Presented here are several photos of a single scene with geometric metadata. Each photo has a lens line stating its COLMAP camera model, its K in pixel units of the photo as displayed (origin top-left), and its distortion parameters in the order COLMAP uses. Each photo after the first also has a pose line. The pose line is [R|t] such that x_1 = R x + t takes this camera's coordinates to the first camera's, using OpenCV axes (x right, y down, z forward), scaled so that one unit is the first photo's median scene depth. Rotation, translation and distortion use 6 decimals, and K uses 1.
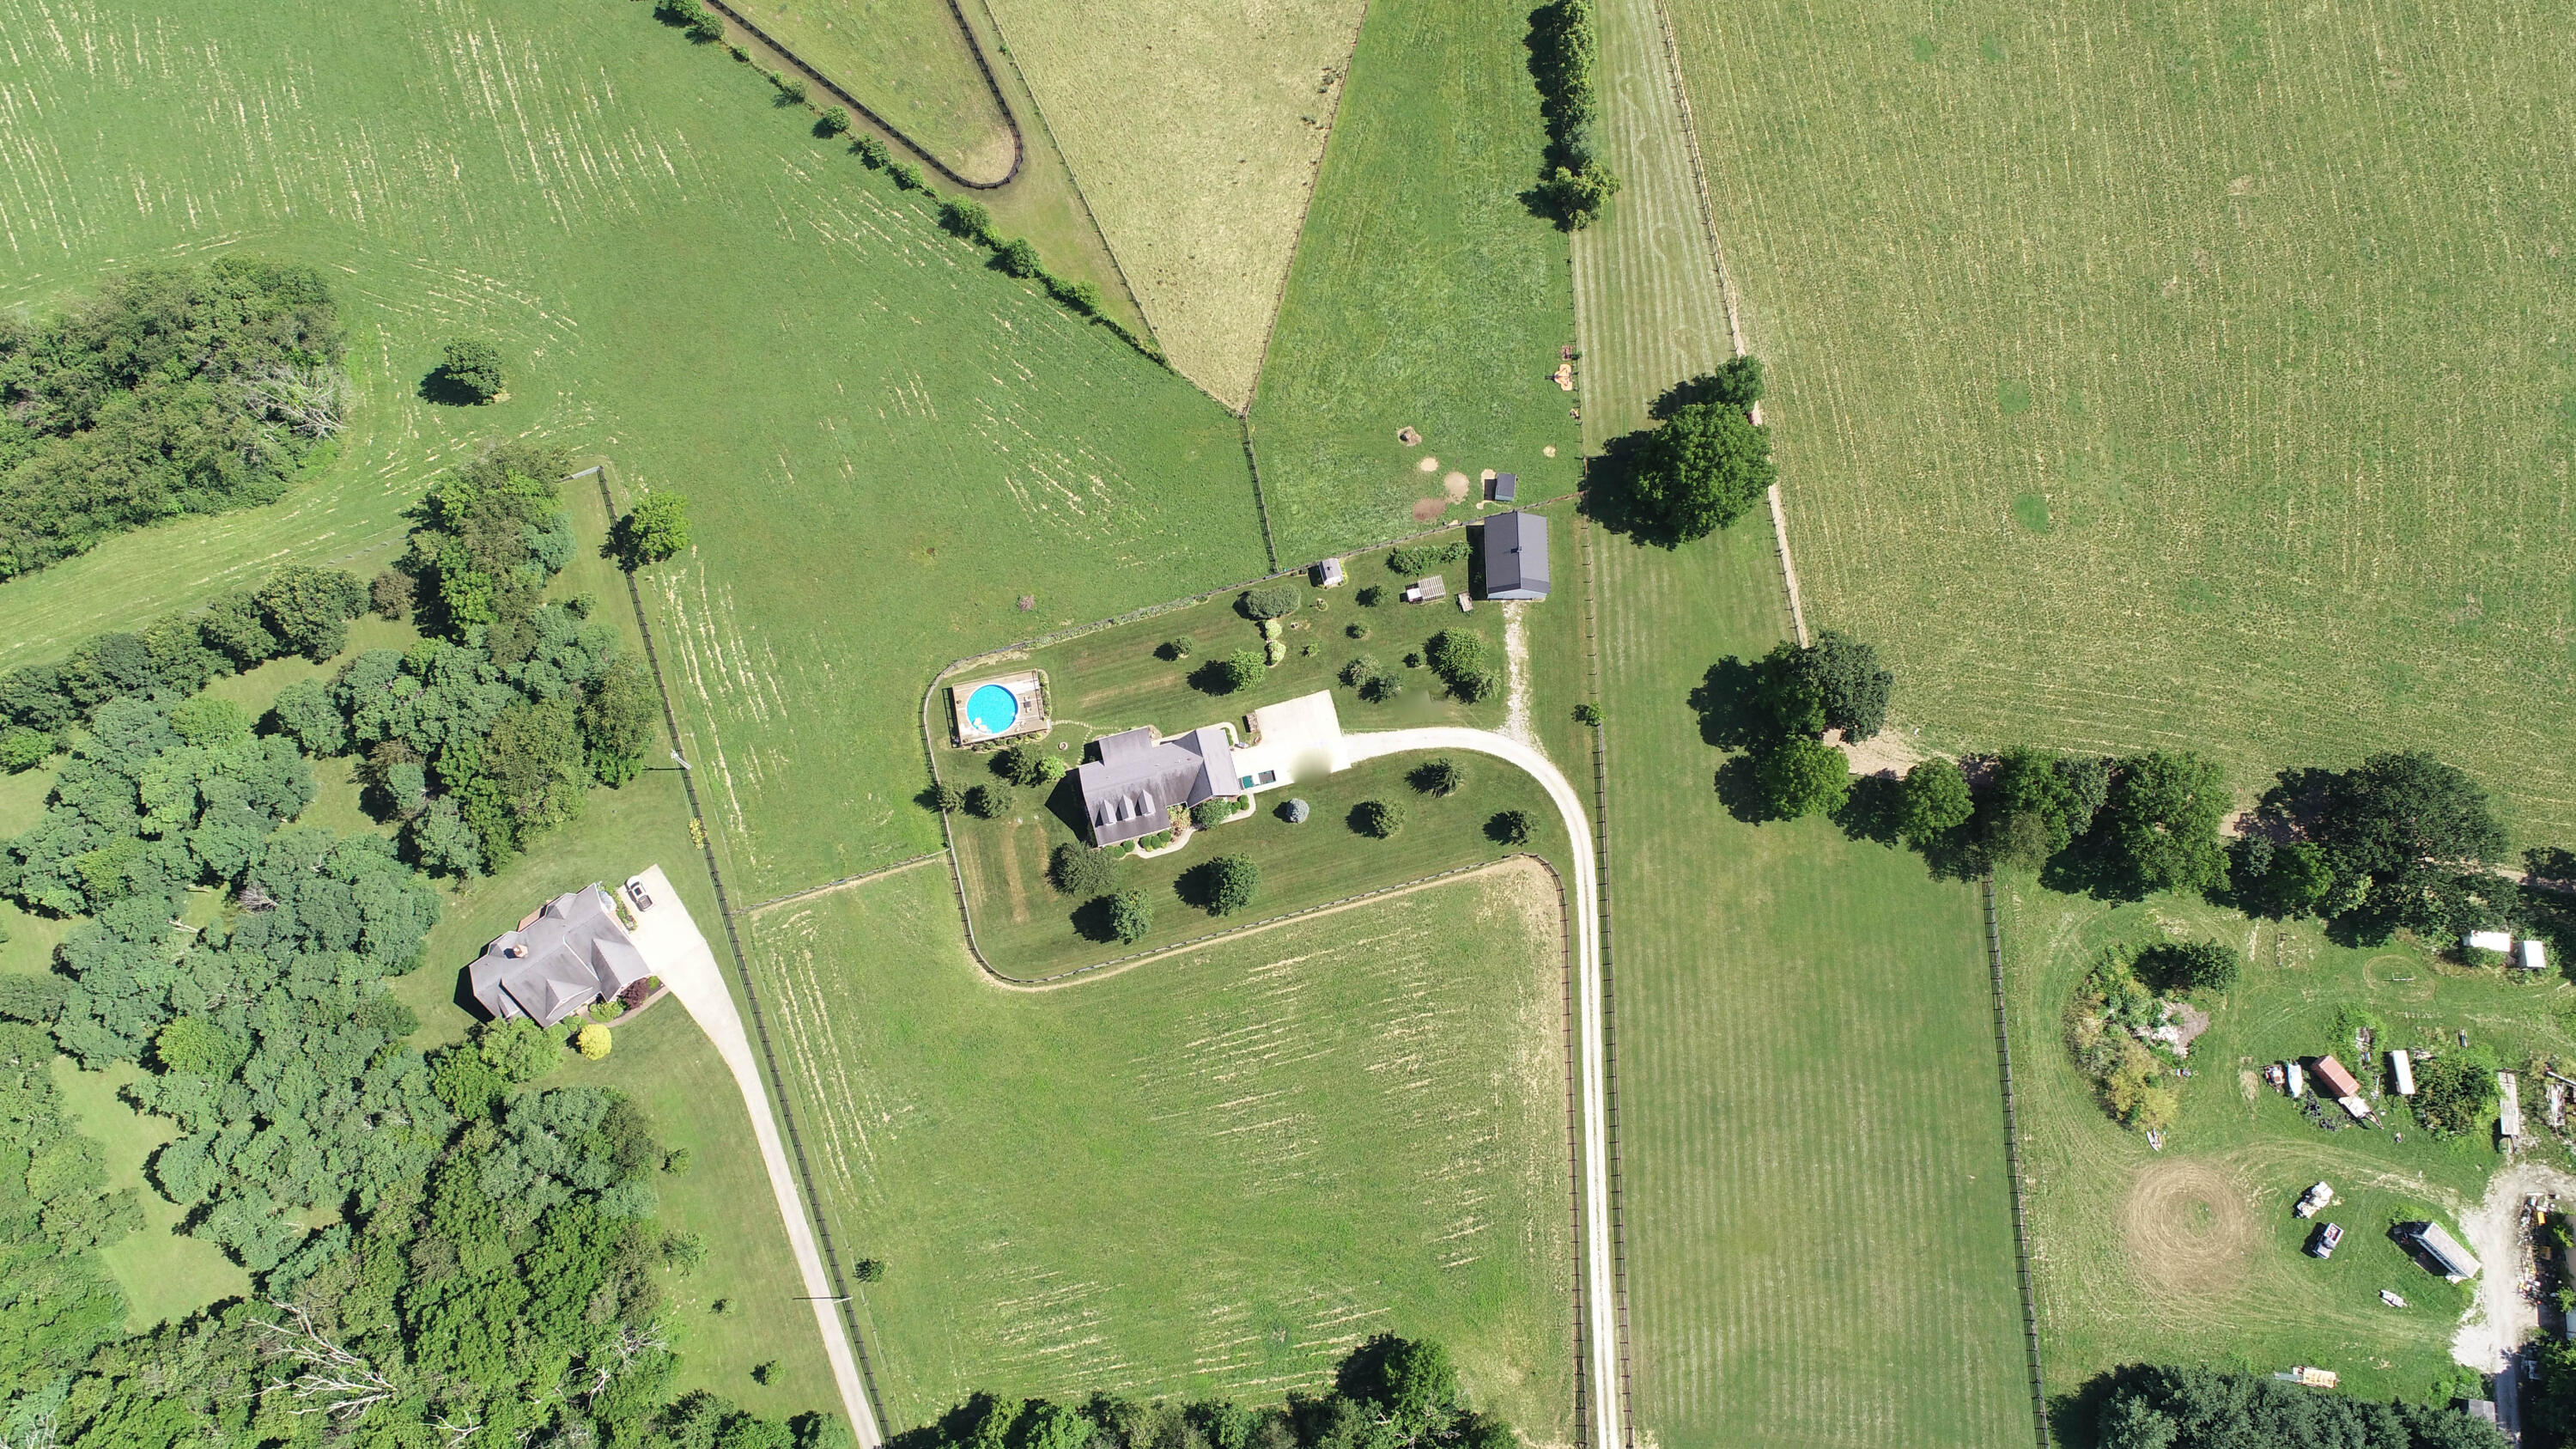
lens RADIAL K [[1730.7, 0, 1288.0], [0, 1730.7, 724.5], [0, 0, 1]] dist [-0.005472, 0.004463]
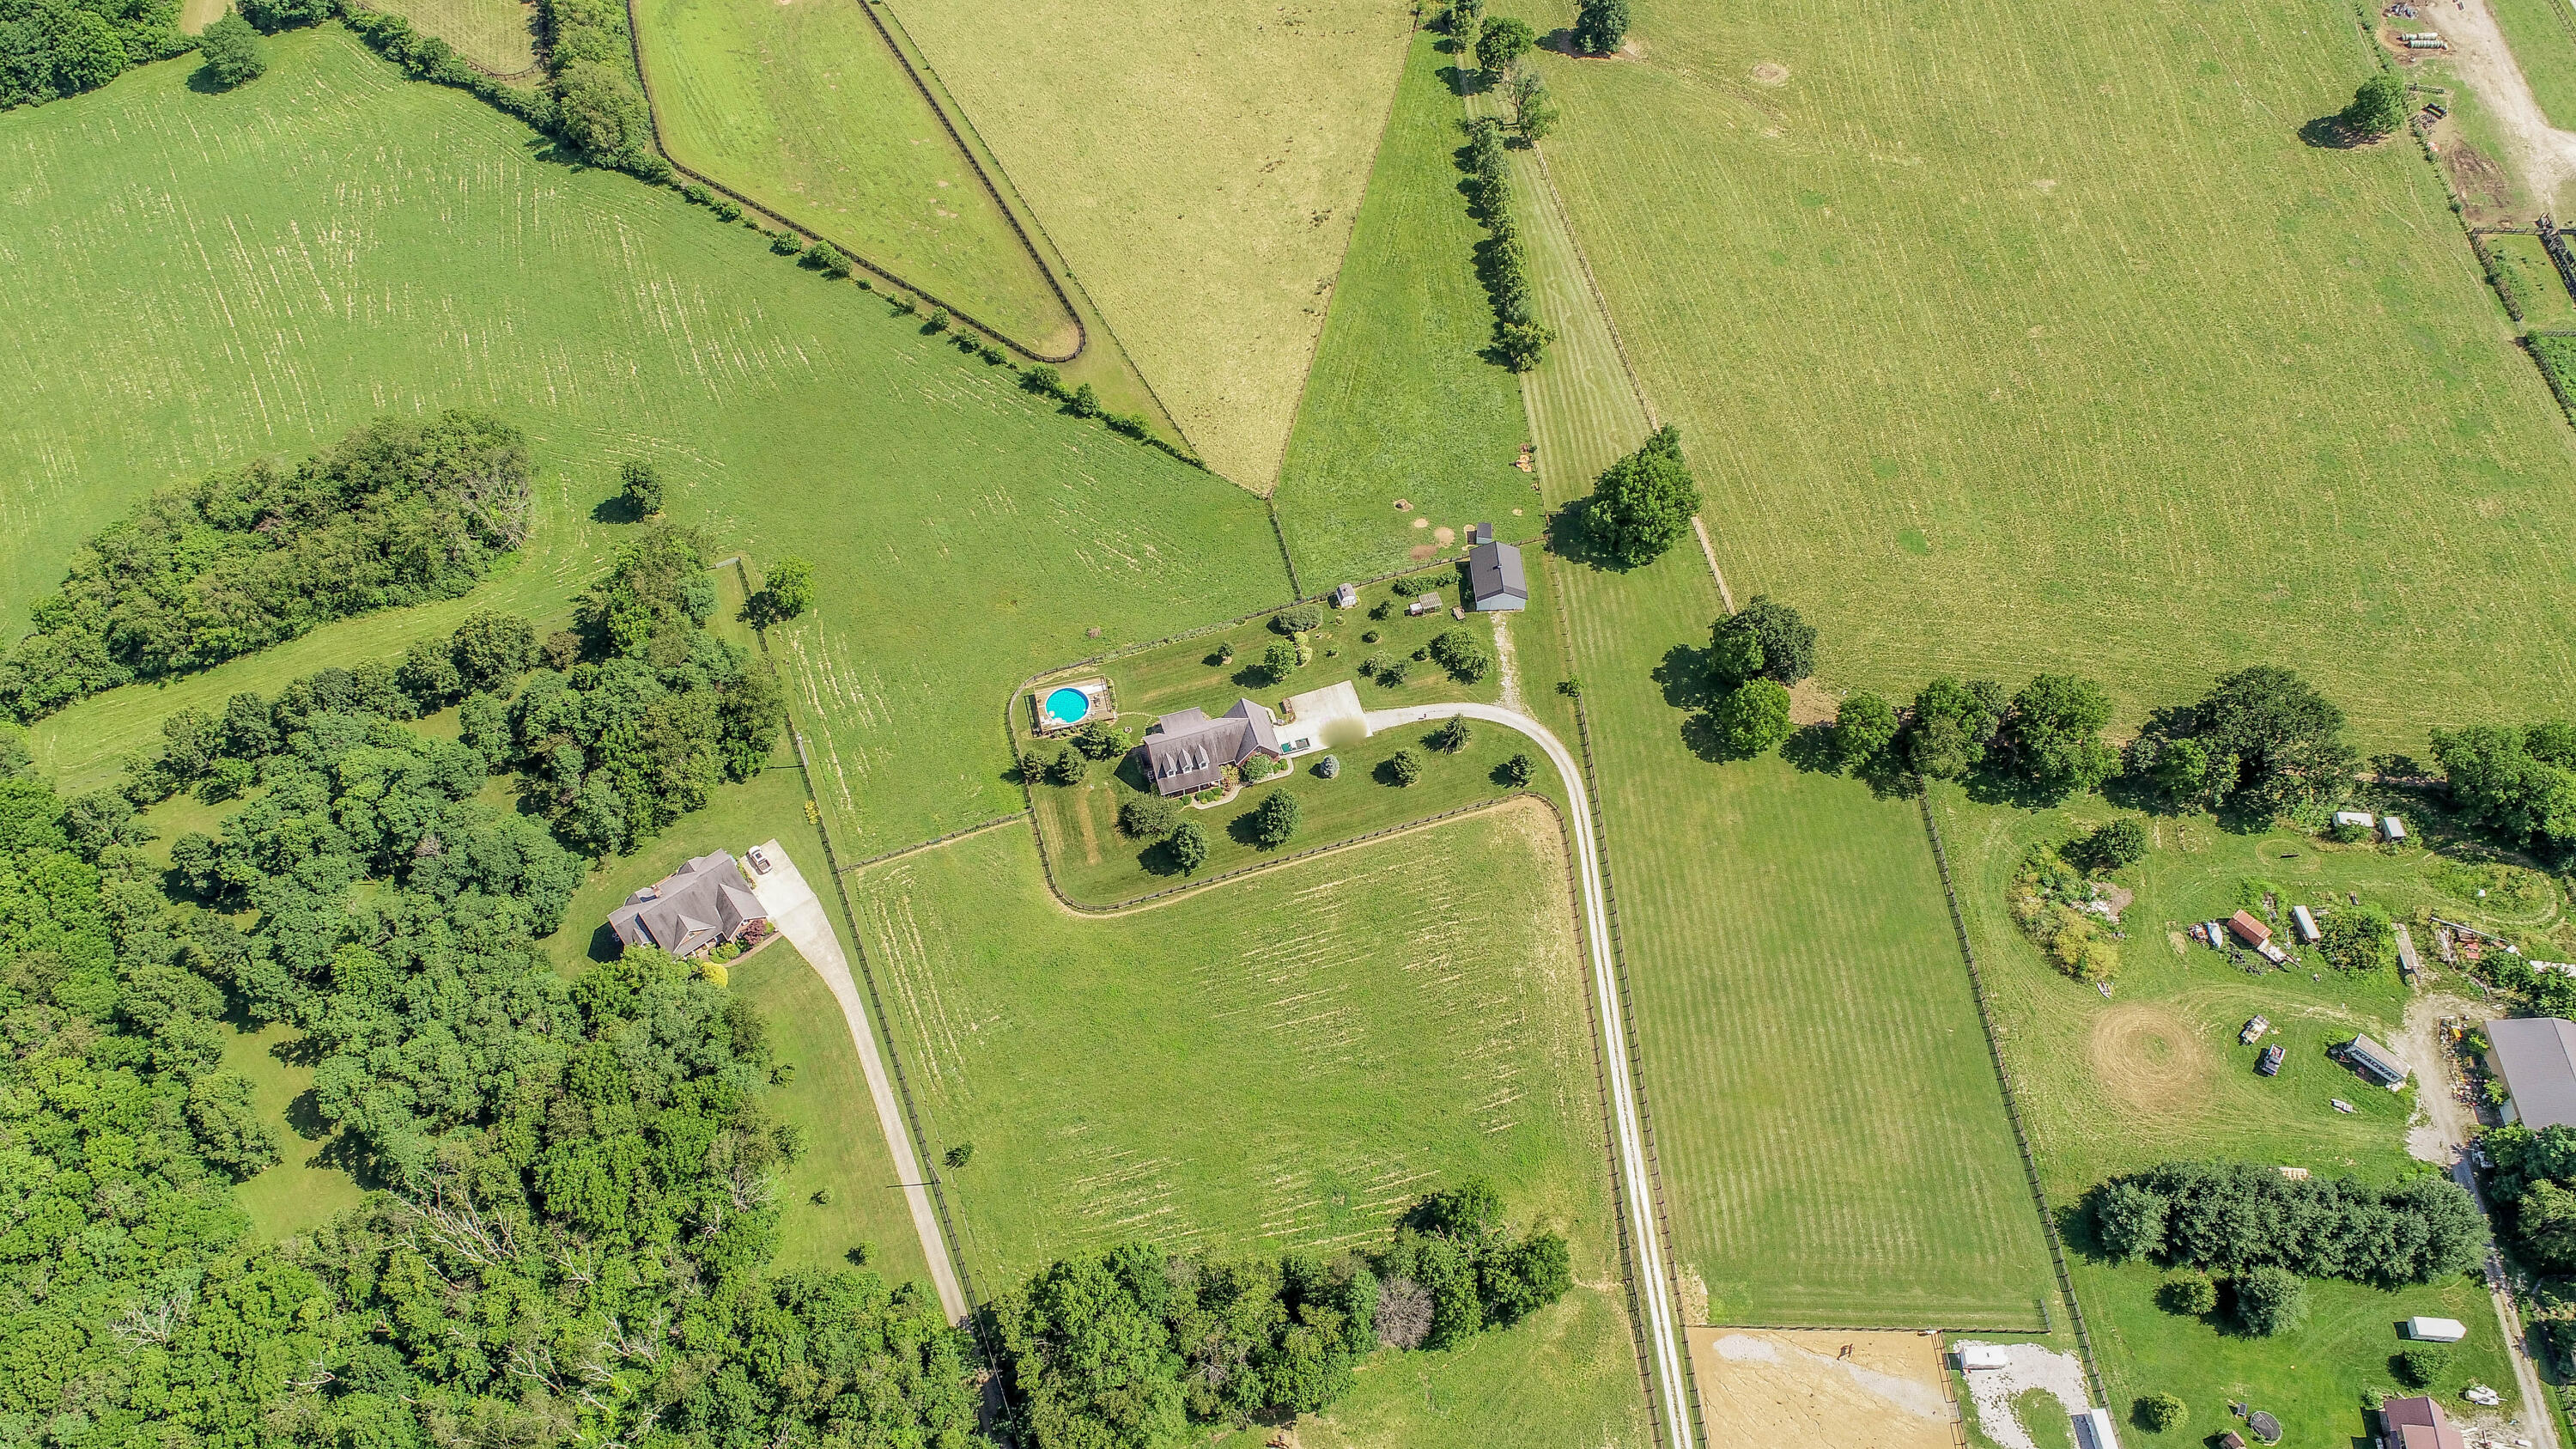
lens RADIAL K [[1730.7, 0, 1288.0], [0, 1730.7, 724.5], [0, 0, 1]] dist [-0.005472, 0.004463]
pose [[0.999111, -0.035698, 0.022424, -0.048271], [0.041266, 0.936904, -0.347143, 0.430390], [-0.008617, 0.347760, 0.937544, -0.108700]]
